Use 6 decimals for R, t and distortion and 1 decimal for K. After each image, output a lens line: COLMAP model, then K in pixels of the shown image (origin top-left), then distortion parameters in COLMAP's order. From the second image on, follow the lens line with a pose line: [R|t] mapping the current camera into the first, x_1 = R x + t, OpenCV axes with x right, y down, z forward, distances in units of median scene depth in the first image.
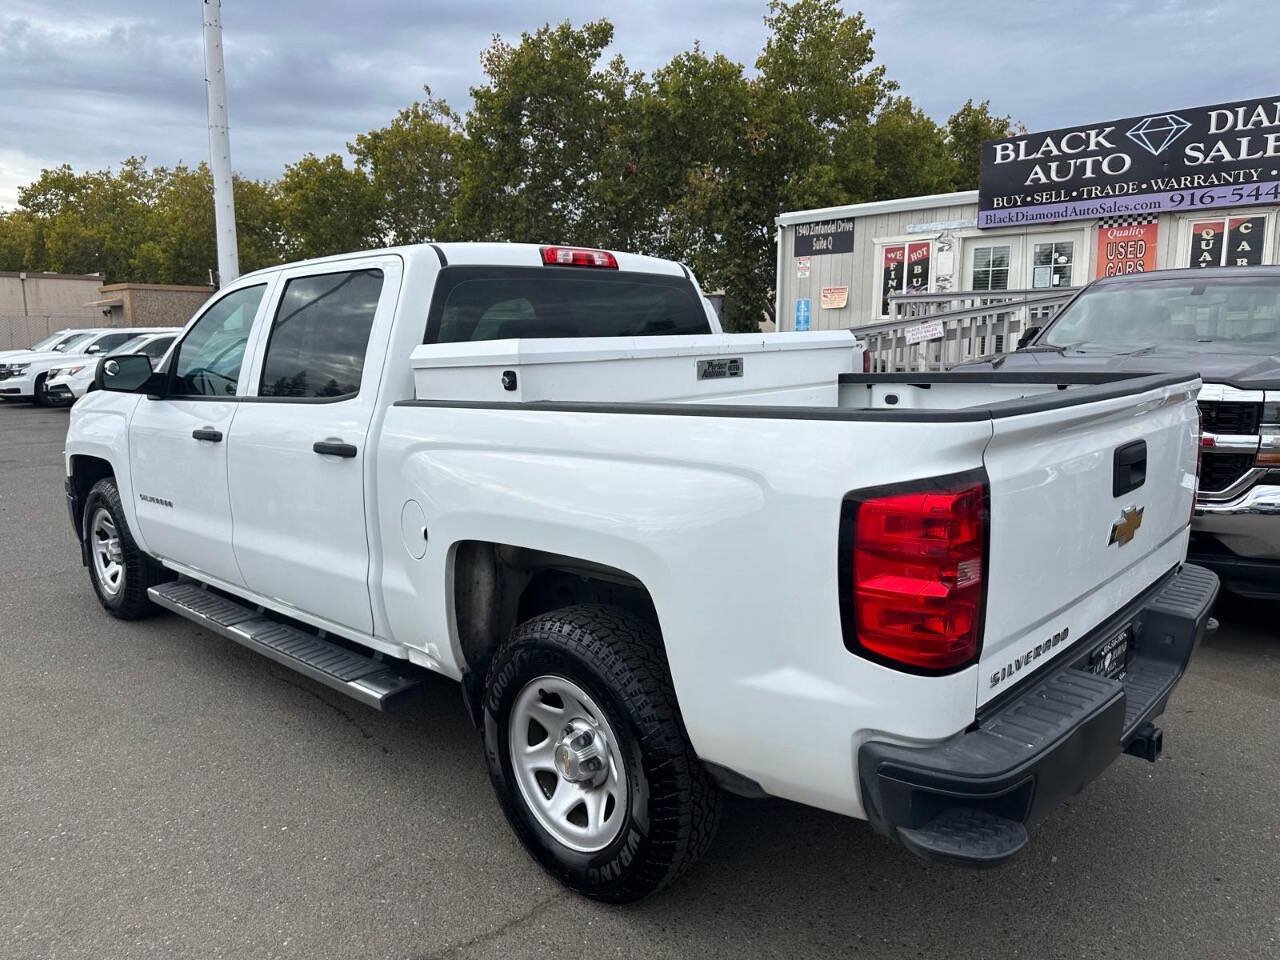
lens RADIAL K [[914.2, 0, 634.0], [0, 914.2, 482.1], [0, 0, 1]] dist [0.021681, -0.024979]
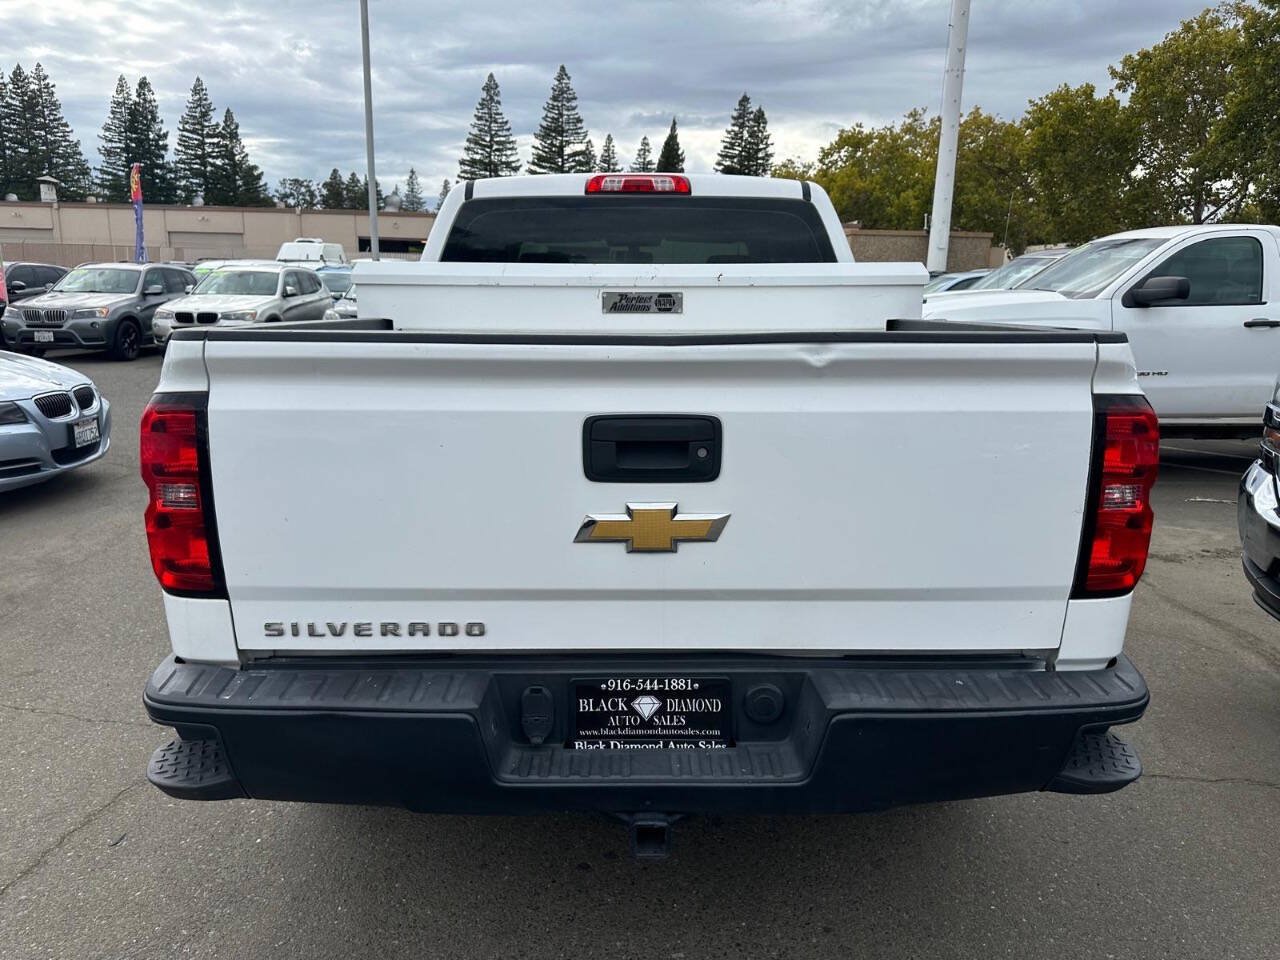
lens RADIAL K [[915.8, 0, 638.5], [0, 915.8, 481.6], [0, 0, 1]] dist [0.018837, -0.024047]
pose [[0.704870, 0.168598, -0.689008, 0.167757], [-0.129566, 0.985603, 0.108624, -0.010655], [0.697403, 0.012706, 0.716567, 0.078899]]
